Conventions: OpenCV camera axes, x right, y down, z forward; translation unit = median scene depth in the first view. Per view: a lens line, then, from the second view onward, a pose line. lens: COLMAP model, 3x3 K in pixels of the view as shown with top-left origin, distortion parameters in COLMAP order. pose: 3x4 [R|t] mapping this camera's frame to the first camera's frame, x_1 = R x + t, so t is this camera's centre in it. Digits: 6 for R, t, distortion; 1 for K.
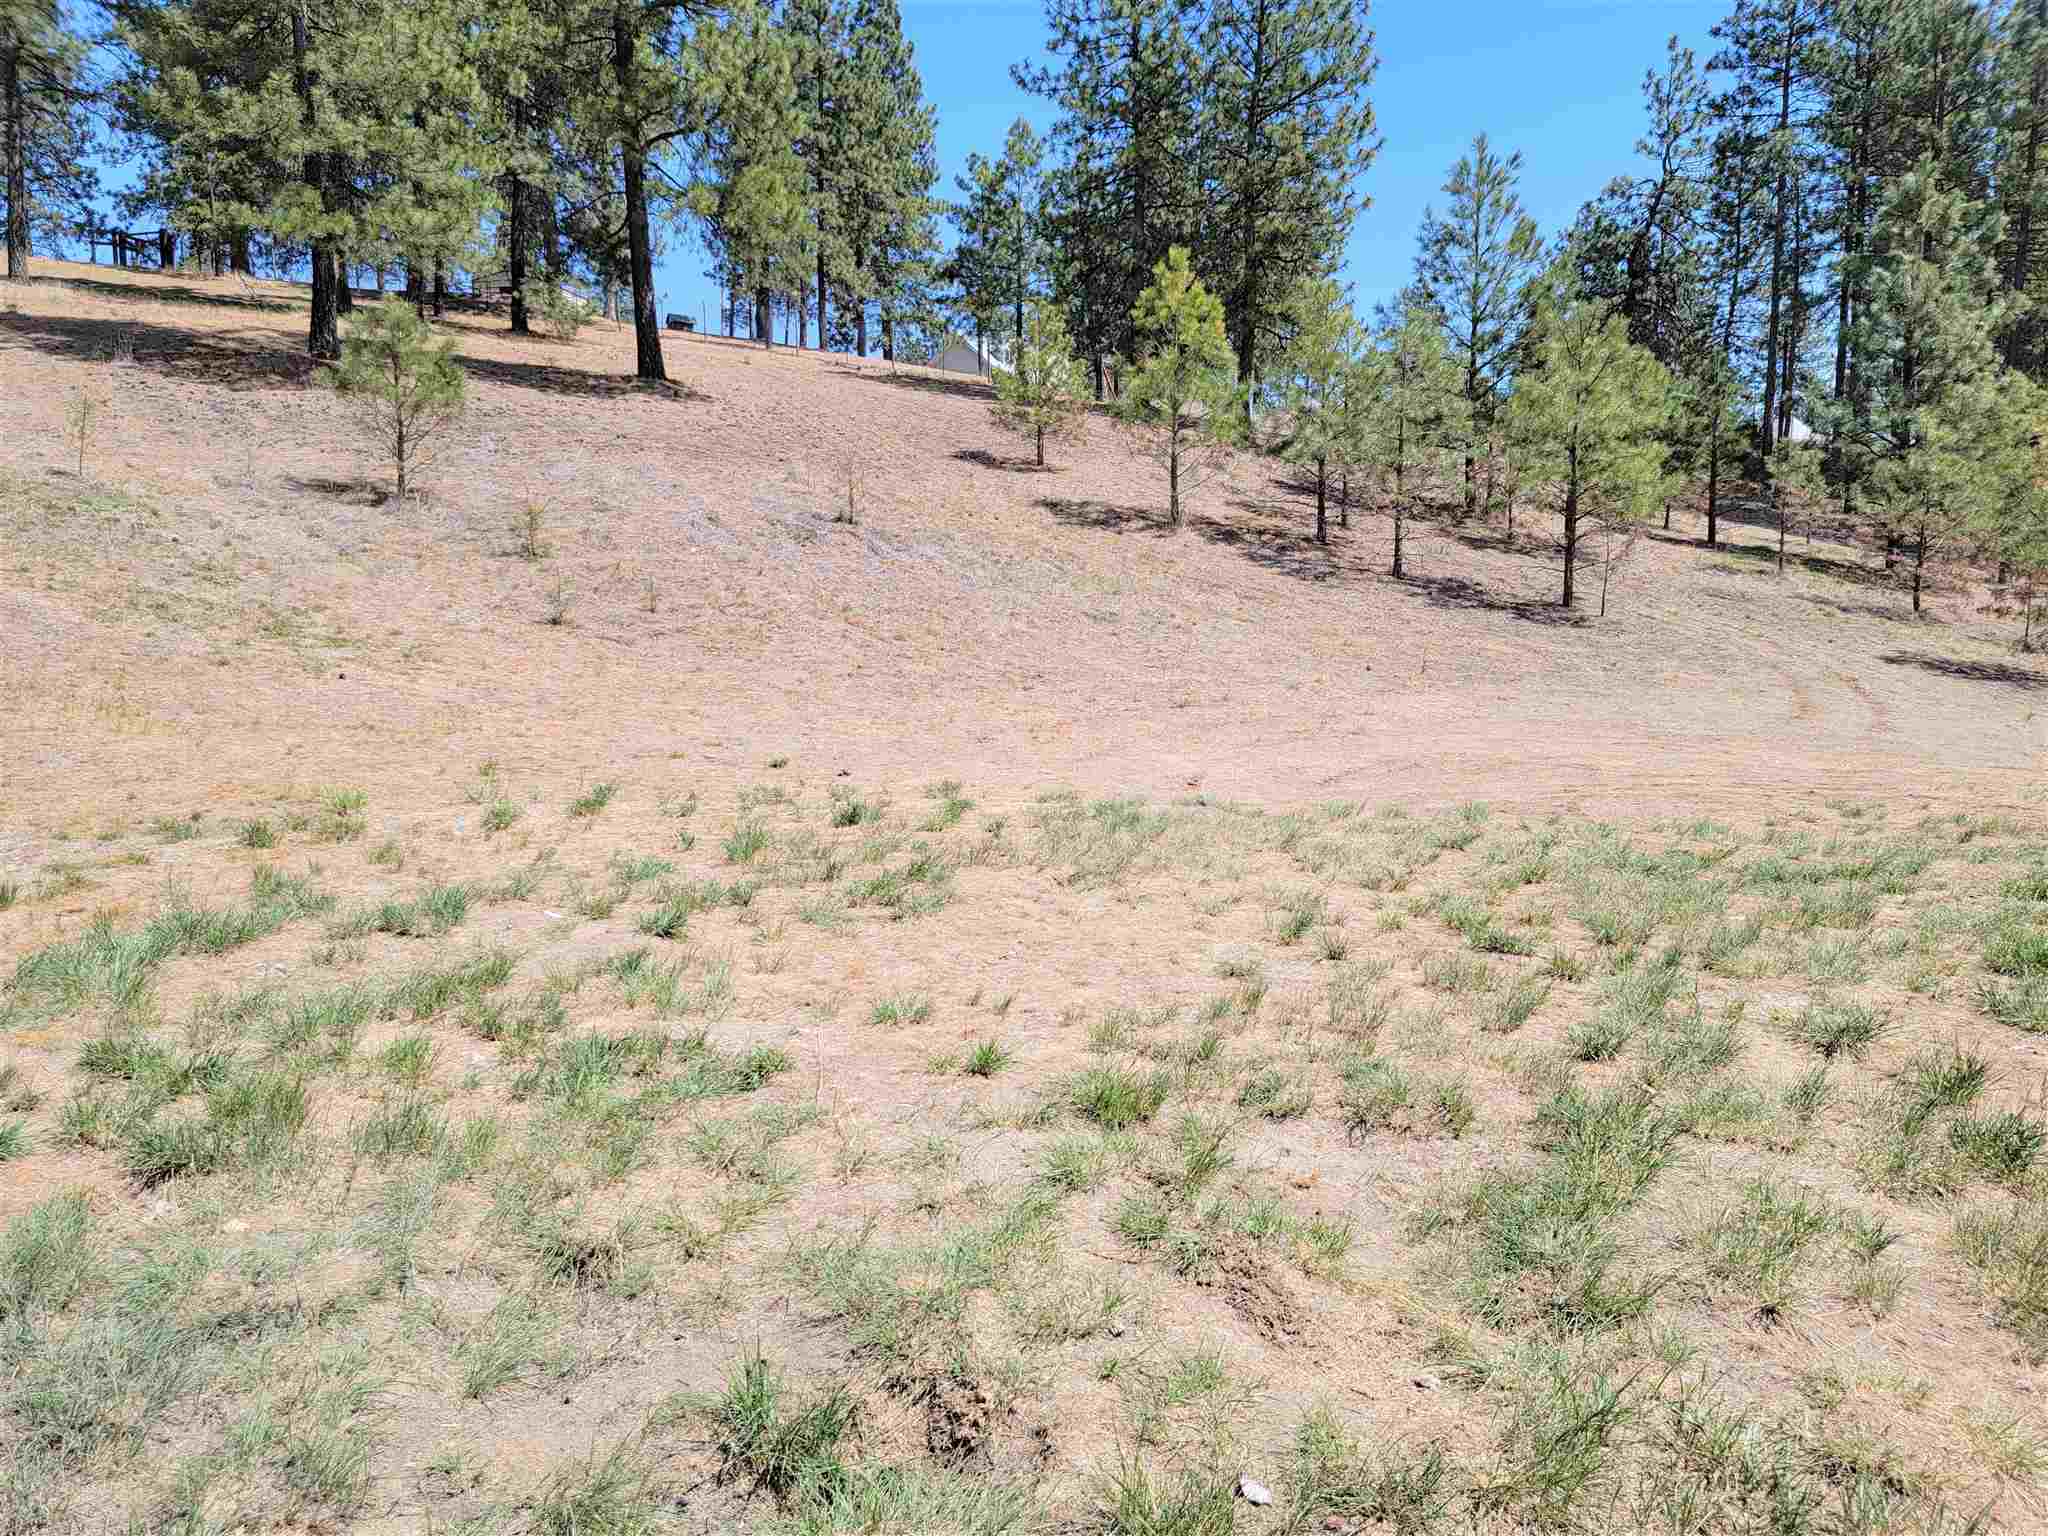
lens RADIAL K [[1421.7, 0, 1045.9], [0, 1421.7, 771.8], [0, 0, 1]] dist [0.092762, -0.081819]
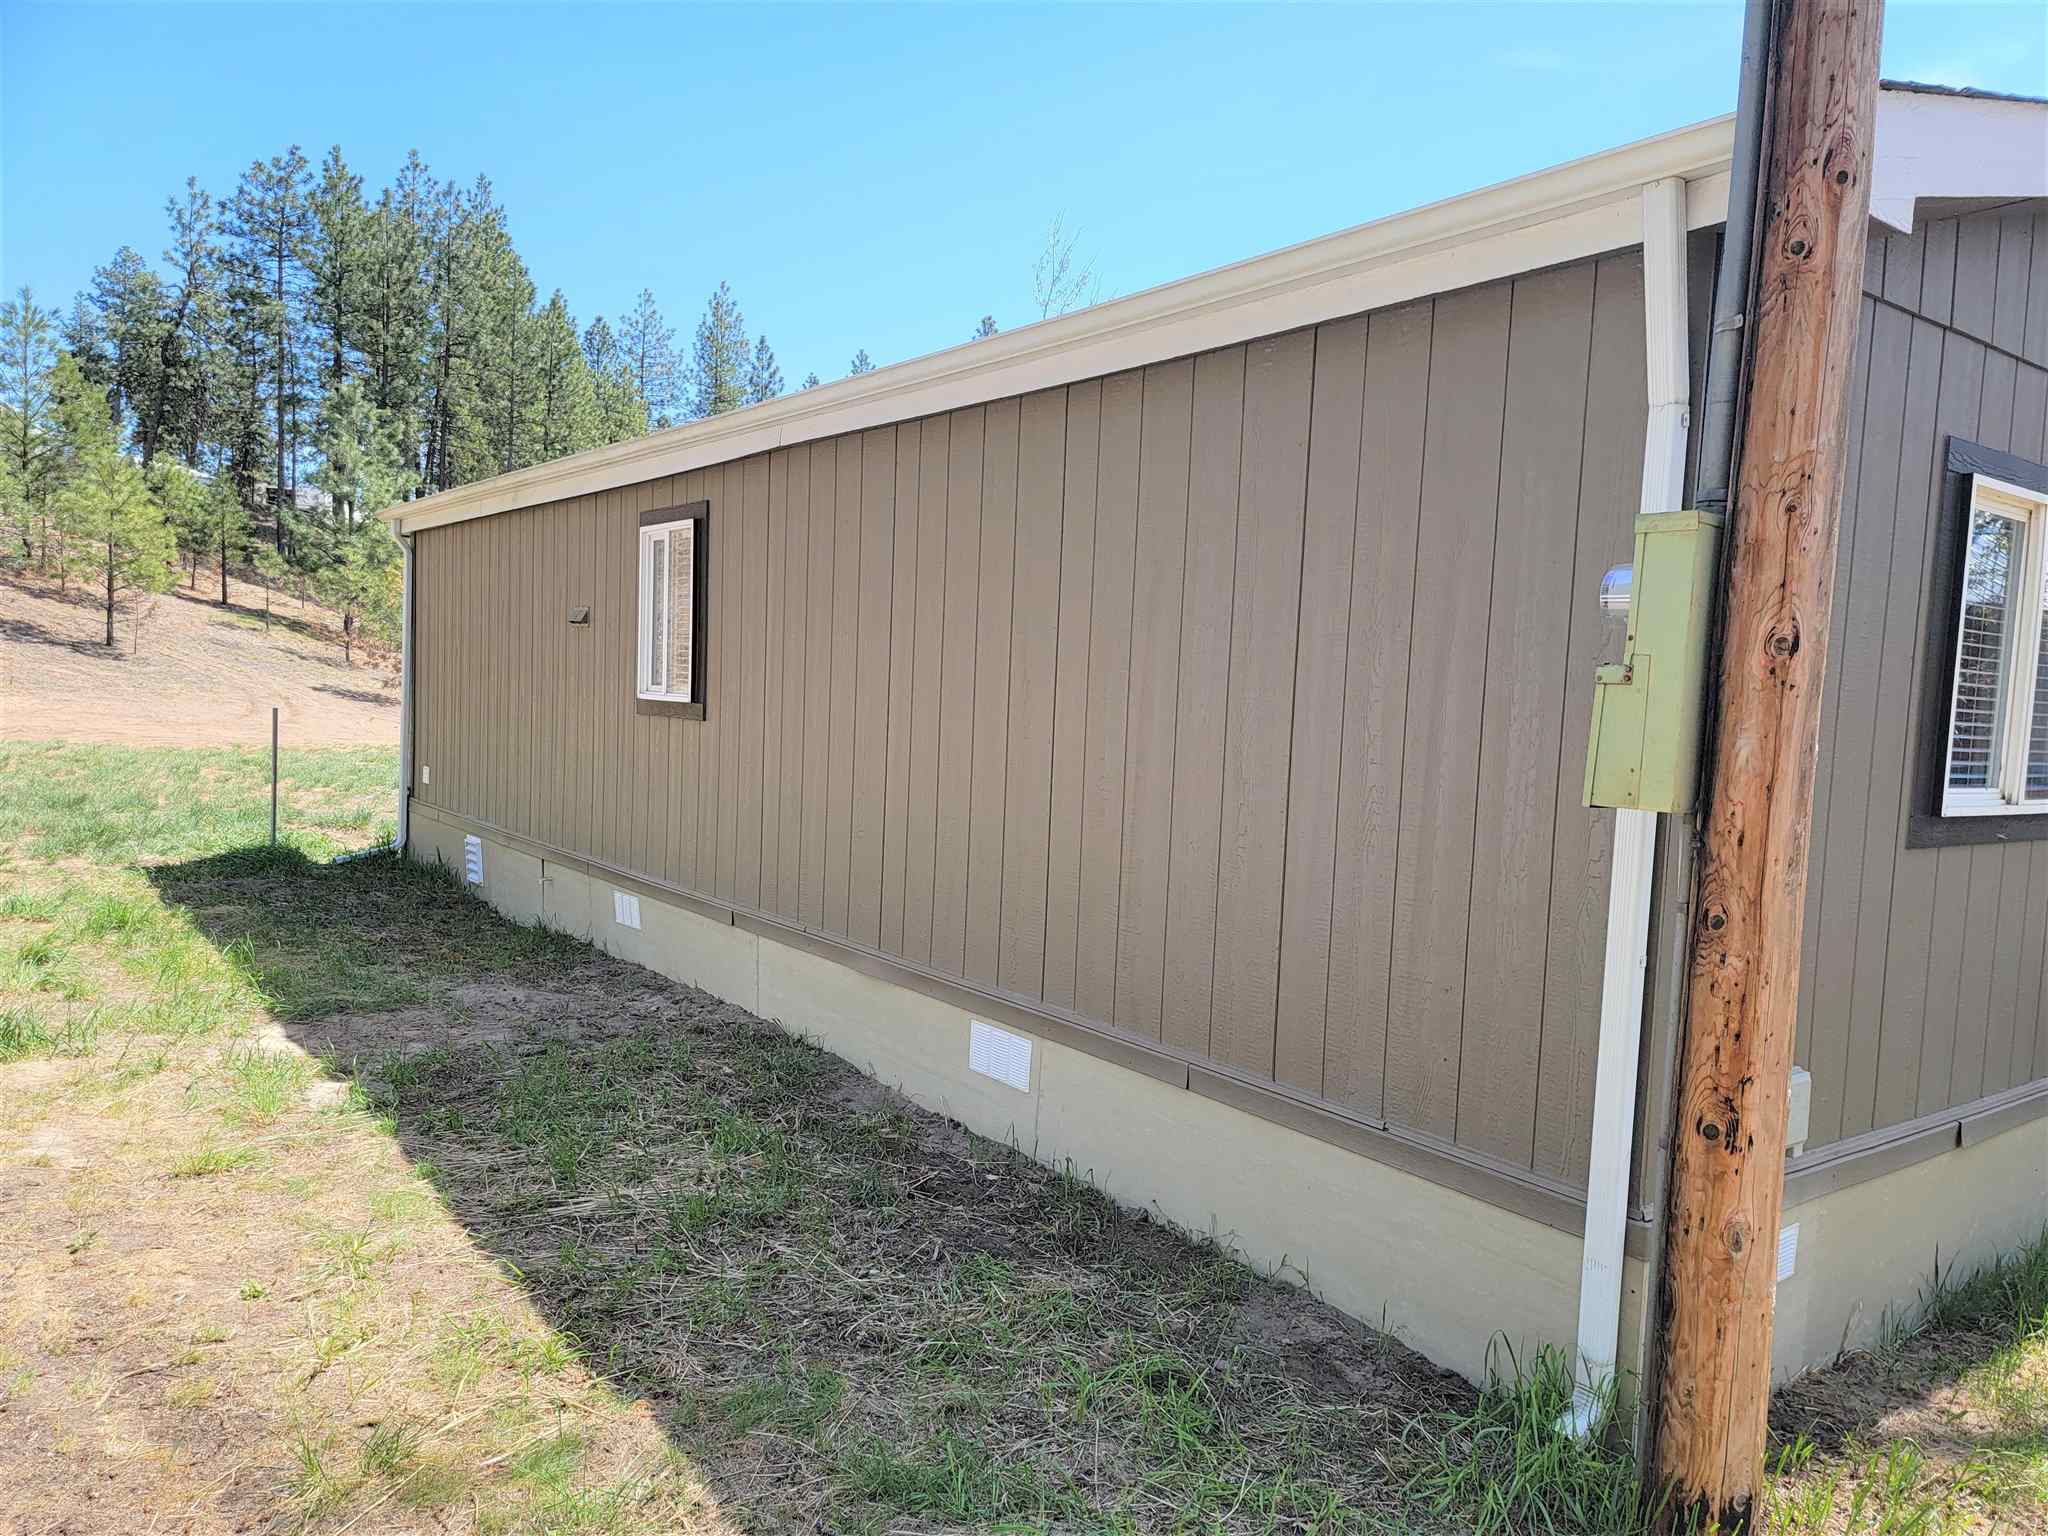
lens RADIAL K [[1401.4, 0, 1014.7], [0, 1401.4, 775.6], [0, 0, 1]] dist [0.102028, -0.086782]
pose [[0.620286, -0.013032, 0.784267, -0.181665], [0.028616, 0.999572, -0.006023, 0.044766], [-0.783853, 0.026179, 0.620394, -0.523880]]
